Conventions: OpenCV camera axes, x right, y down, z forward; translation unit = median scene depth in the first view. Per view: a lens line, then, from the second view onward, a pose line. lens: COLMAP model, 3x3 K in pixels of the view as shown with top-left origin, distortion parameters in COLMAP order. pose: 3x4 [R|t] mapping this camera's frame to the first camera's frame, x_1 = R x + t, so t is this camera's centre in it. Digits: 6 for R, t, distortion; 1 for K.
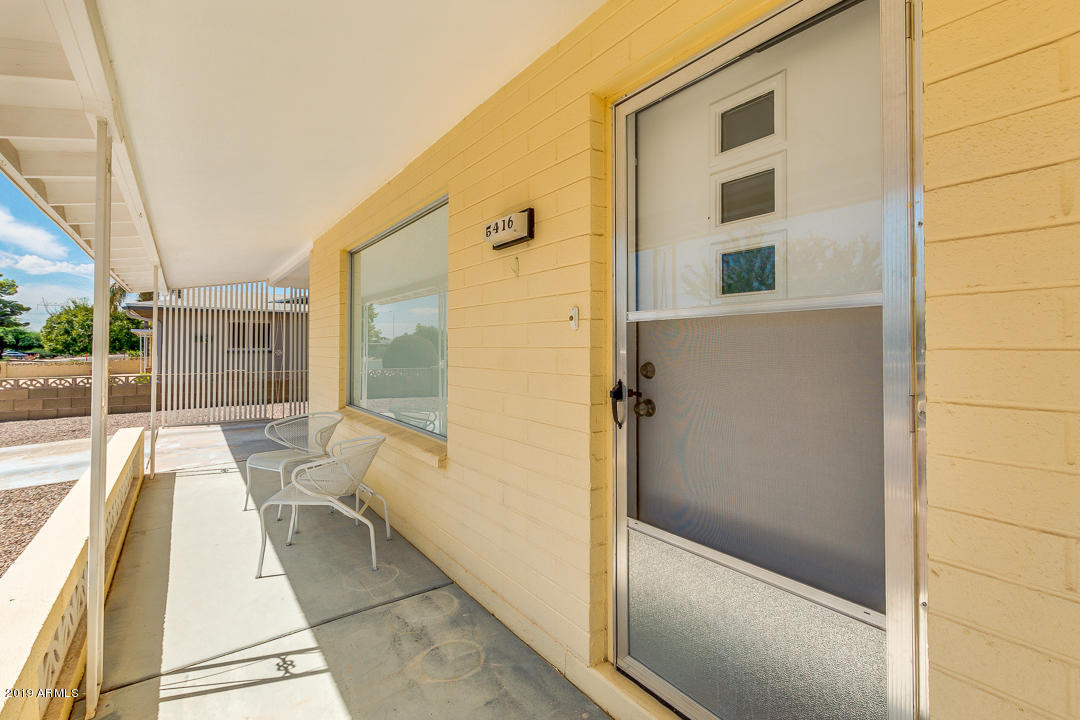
lens RADIAL K [[496.5, 0, 540.2], [0, 496.5, 353.2], [0, 0, 1]] dist [0.001343, -0.000300]
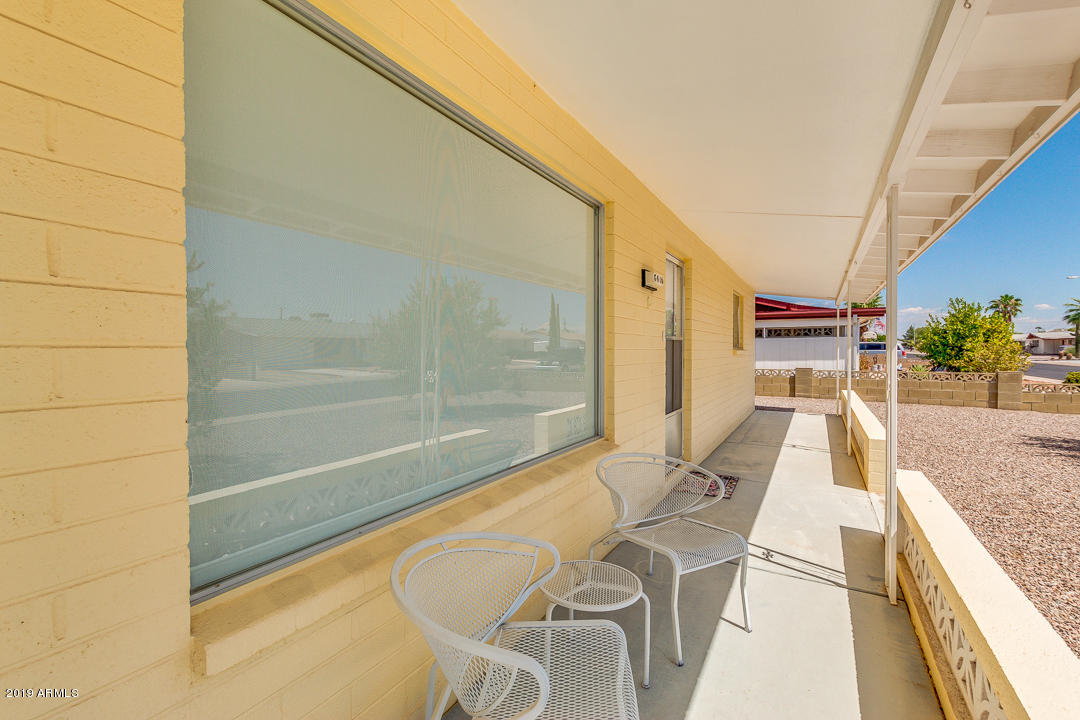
lens RADIAL K [[496.5, 0, 539.5], [0, 496.5, 357.0], [0, 0, 1]] dist [0.001343, -0.000300]
pose [[-0.430629, -0.011500, 0.902456, -1.574235], [-0.006407, 0.999933, 0.009685, 0.007527], [-0.902506, -0.001611, -0.430673, 2.280736]]
